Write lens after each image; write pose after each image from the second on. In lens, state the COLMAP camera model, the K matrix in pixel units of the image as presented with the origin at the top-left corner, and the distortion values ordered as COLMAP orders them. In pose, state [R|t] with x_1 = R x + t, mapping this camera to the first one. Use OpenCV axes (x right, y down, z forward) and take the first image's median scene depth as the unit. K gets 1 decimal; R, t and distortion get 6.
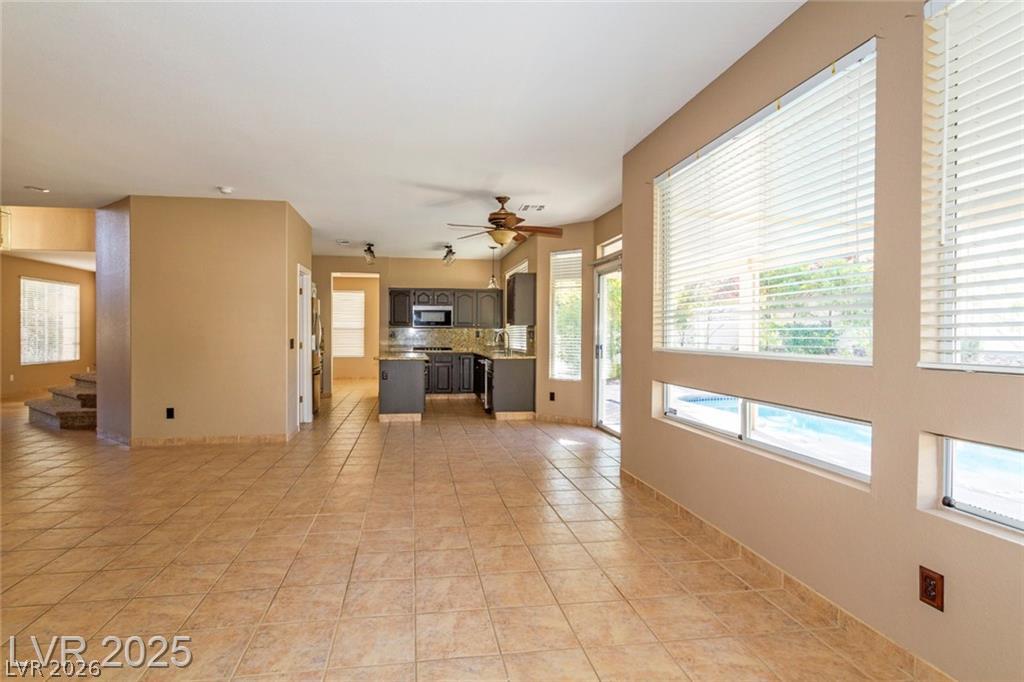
lens RADIAL K [[555.2, 0, 511.0], [0, 555.2, 339.2], [0, 0, 1]] dist [0.005698, 0.001024]
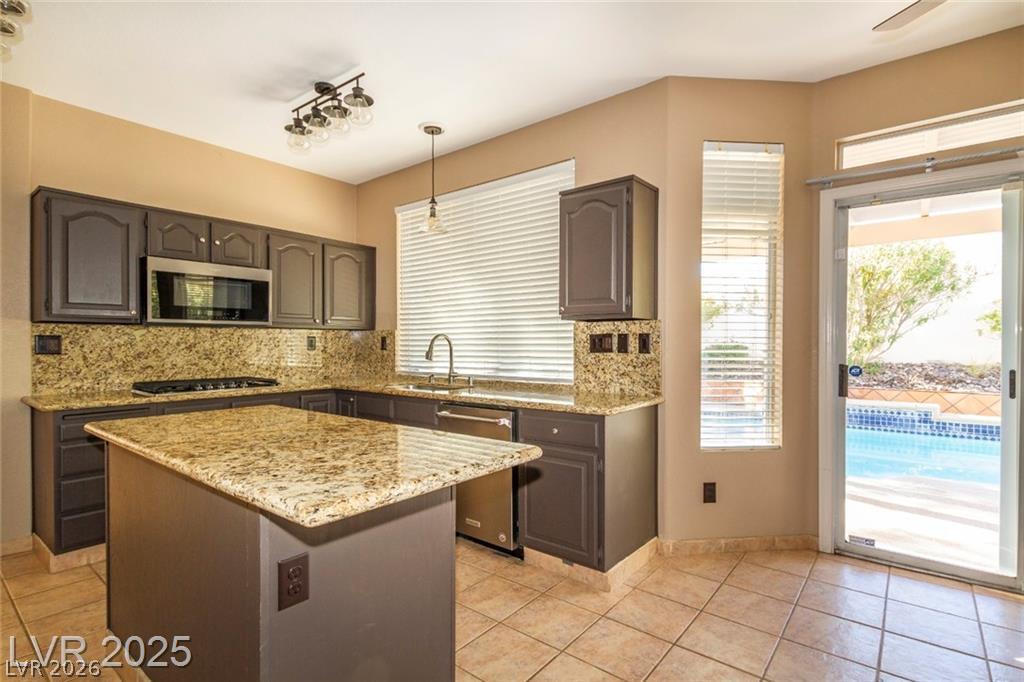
lens RADIAL K [[491.9, 0, 512.0], [0, 491.9, 340.9], [0, 0, 1]] dist [-0.001590, -0.000689]
pose [[0.732256, -0.005509, 0.681007, -0.289995], [0.012618, 0.999905, -0.005479, -0.009488], [-0.680912, 0.012605, 0.732256, 0.858214]]
